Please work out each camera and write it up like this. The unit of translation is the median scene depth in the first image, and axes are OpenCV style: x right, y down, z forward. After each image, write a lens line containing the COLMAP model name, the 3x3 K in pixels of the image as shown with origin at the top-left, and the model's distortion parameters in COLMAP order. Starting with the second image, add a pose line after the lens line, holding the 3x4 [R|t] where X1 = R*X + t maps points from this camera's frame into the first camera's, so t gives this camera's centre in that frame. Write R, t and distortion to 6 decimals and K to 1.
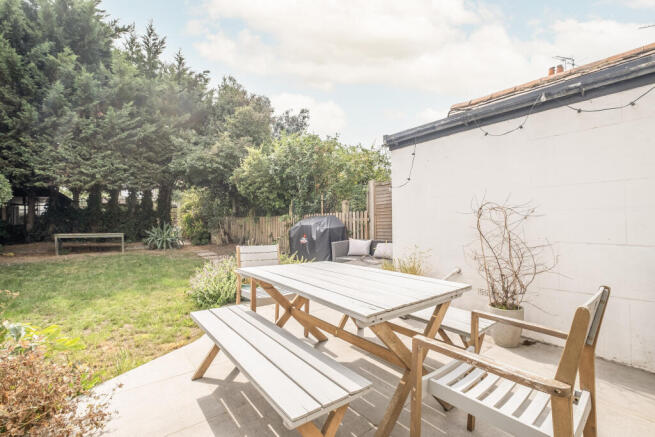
lens RADIAL K [[287.0, 0, 316.2], [0, 287.0, 221.9], [0, 0, 1]] dist [0.000610, -0.000497]
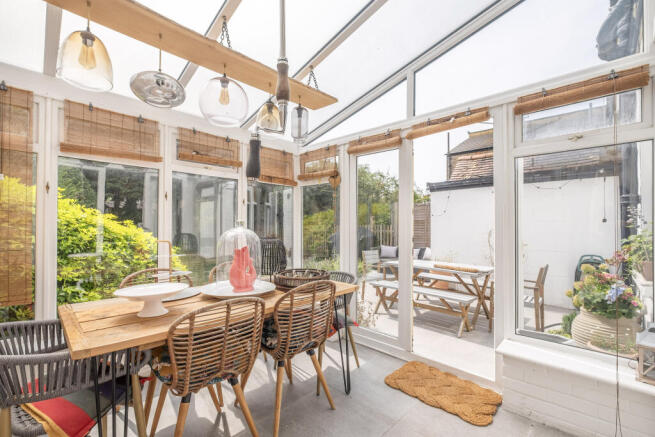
lens RADIAL K [[287.0, 0, 323.5], [0, 287.0, 222.6], [0, 0, 1]] dist [0.000610, -0.000497]
pose [[0.992293, 0.025536, 0.121255, -0.744574], [-0.024153, 0.999626, -0.012857, -0.056484], [-0.121538, 0.009830, 0.992538, -0.746965]]
